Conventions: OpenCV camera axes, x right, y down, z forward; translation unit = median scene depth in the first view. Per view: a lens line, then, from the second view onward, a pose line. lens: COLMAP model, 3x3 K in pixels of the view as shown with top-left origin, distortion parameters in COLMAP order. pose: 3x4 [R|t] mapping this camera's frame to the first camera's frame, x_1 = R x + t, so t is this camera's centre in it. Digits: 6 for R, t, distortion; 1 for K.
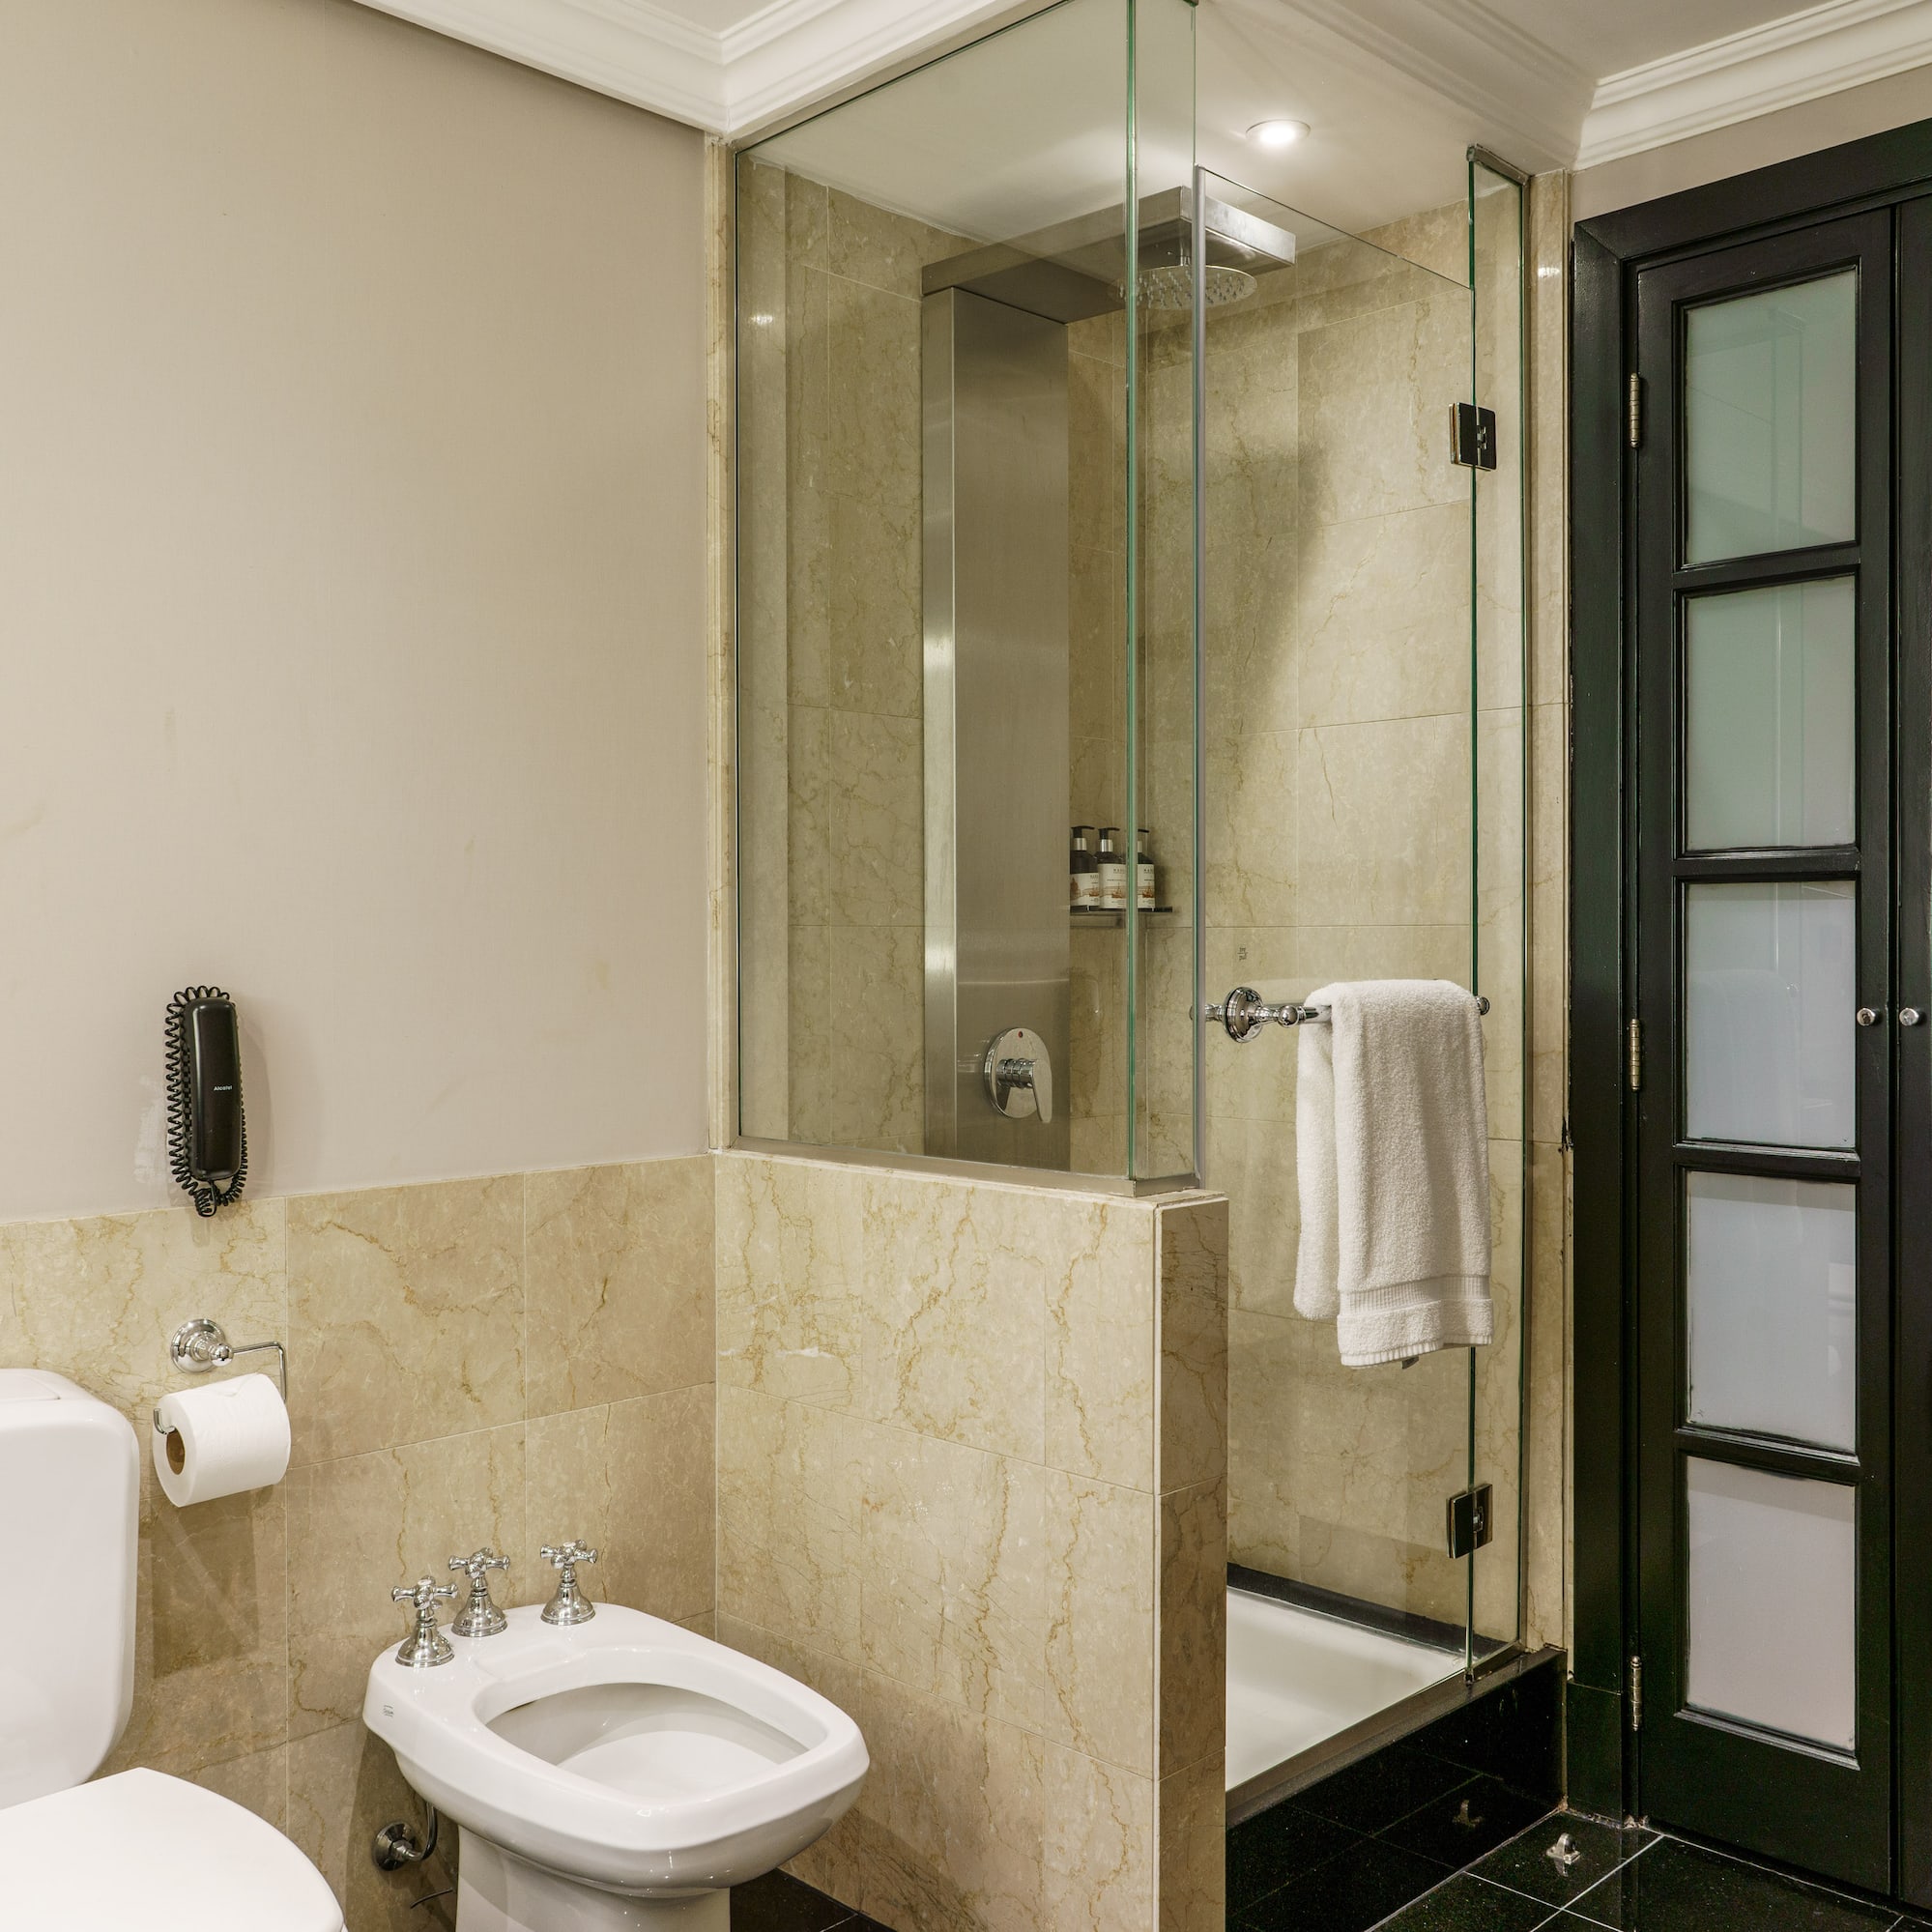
lens RADIAL K [[1971.2, 0, 964.9], [0, 1971.2, 937.3], [0, 0, 1]] dist [-0.012524, -0.003955]
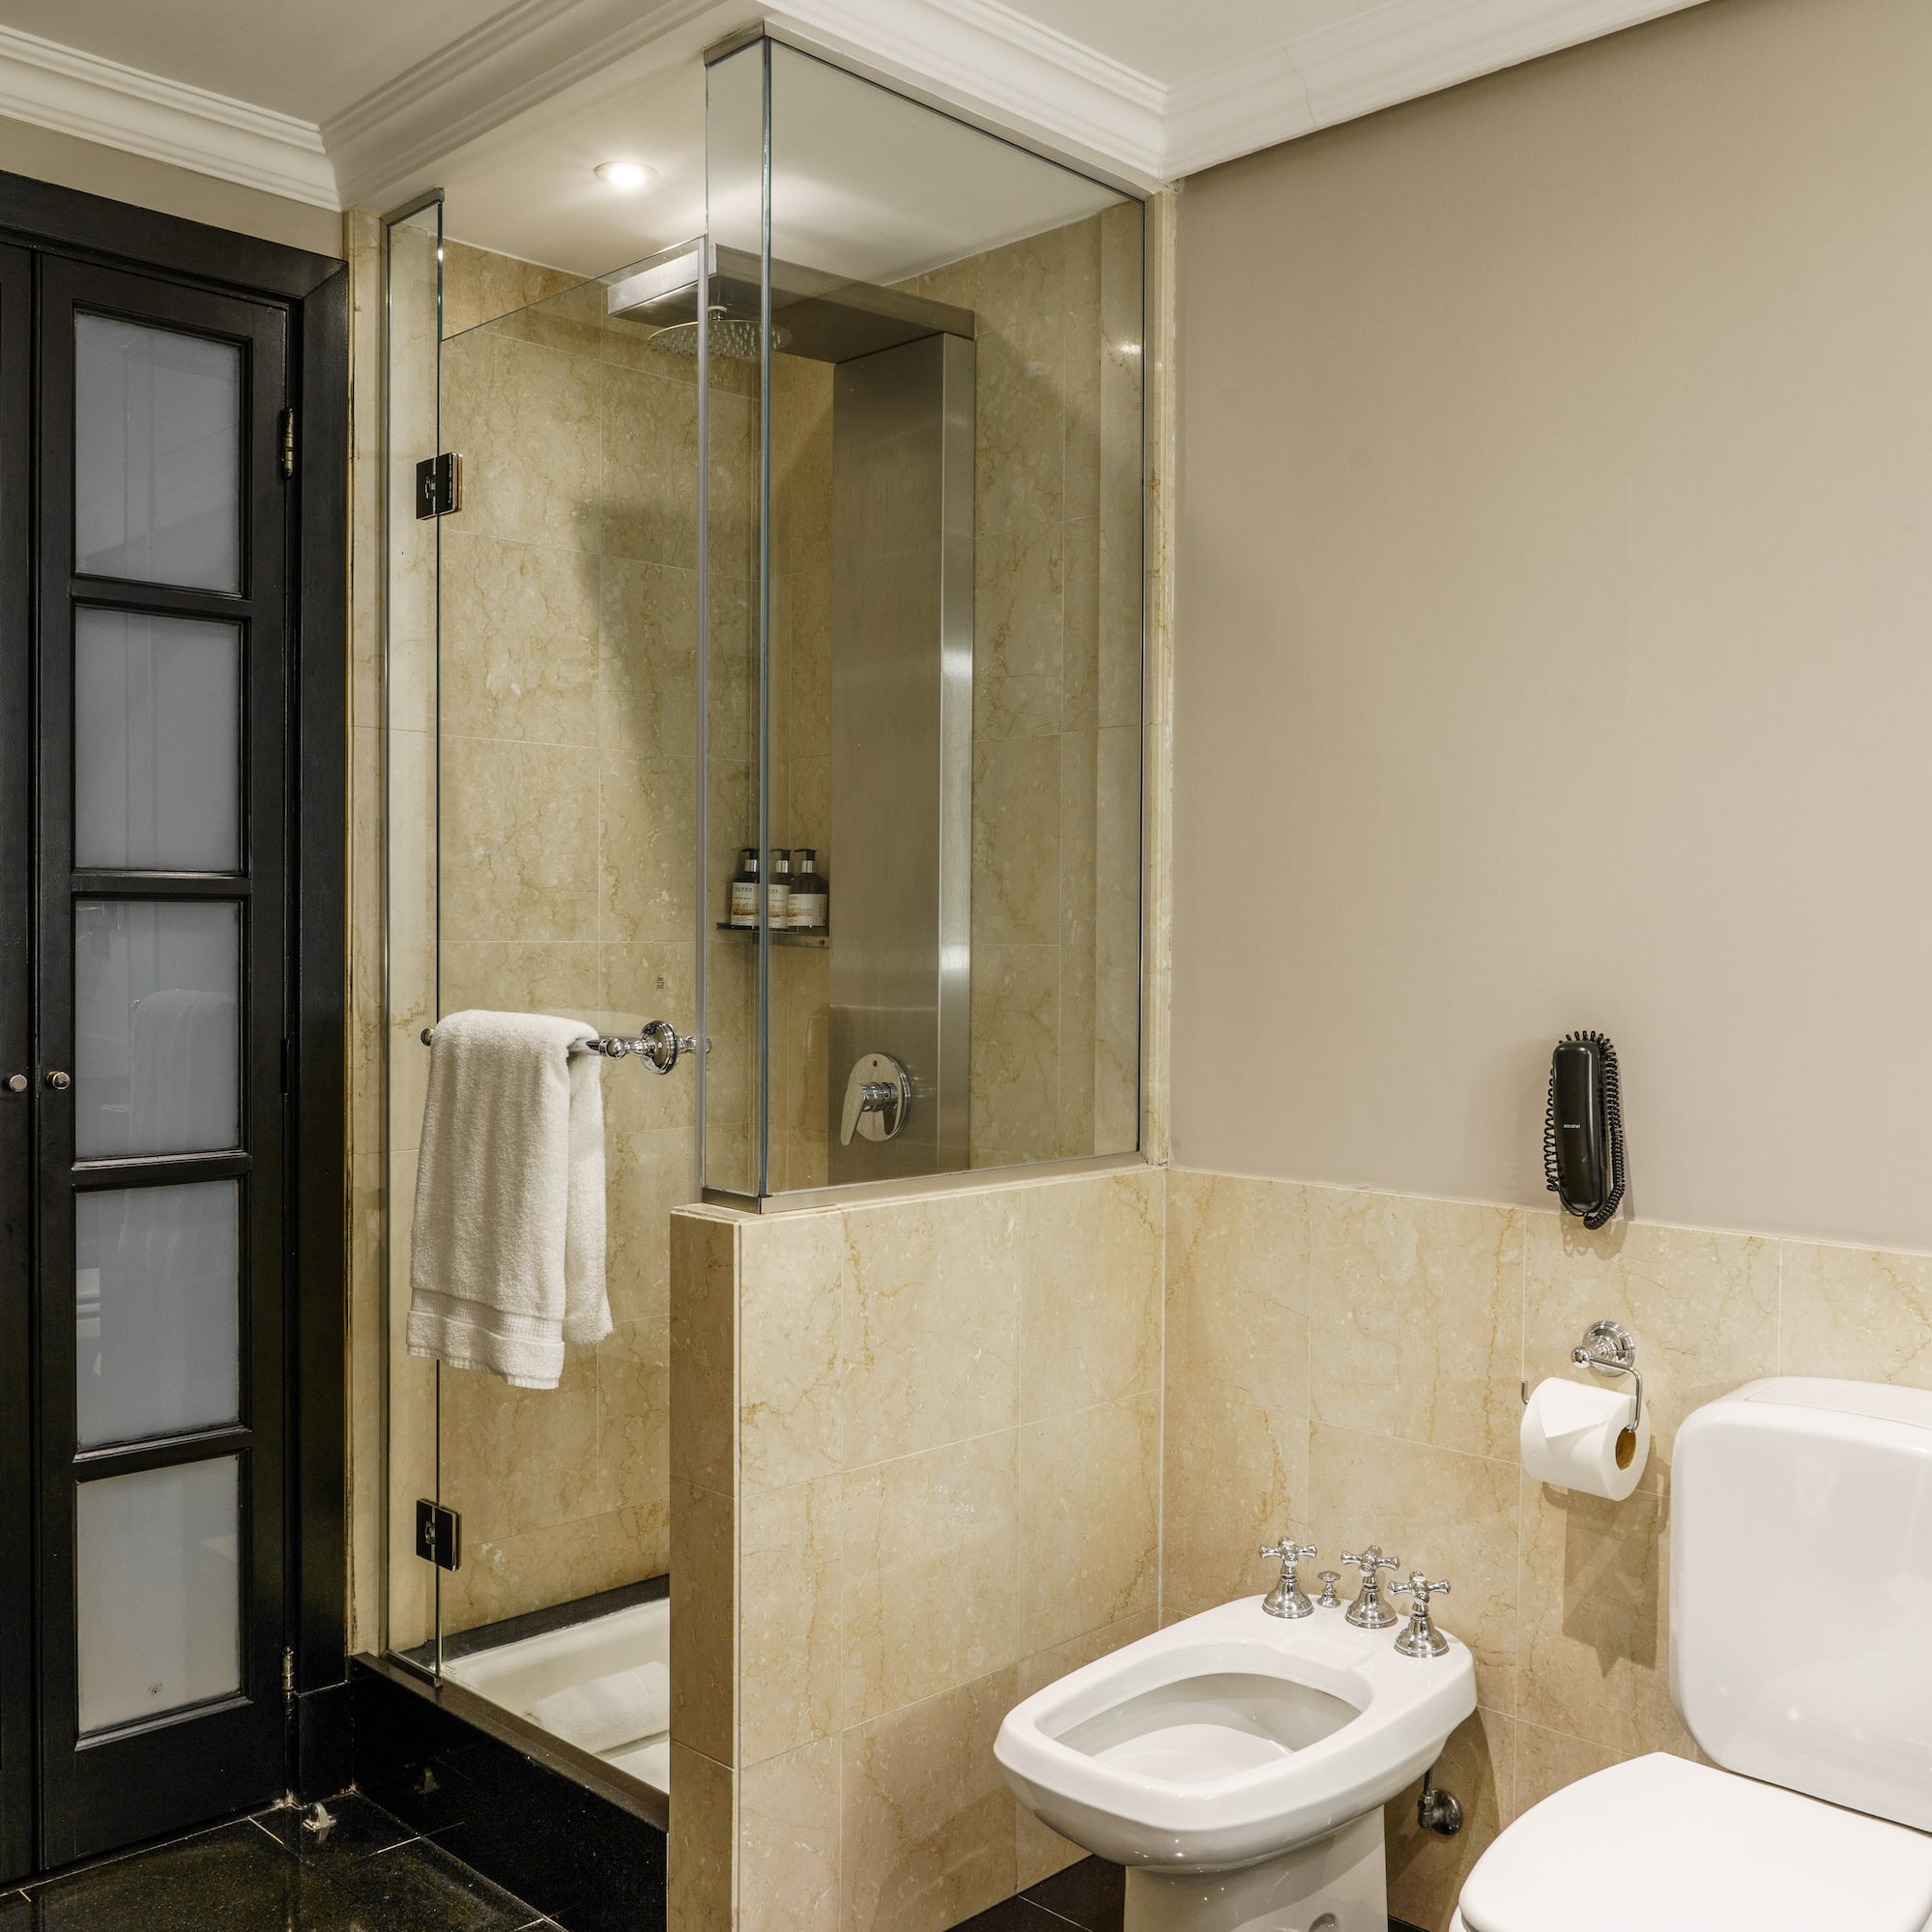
lens RADIAL K [[1919.6, 0, 966.0], [0, 1919.6, 966.0], [0, 0, 1]] dist [-0.000383, -0.021567]
pose [[0.004655, -0.012026, 0.999917, -0.622657], [-0.003171, 0.999922, 0.012041, -0.007675], [-0.999984, -0.003227, 0.004617, 0.588928]]
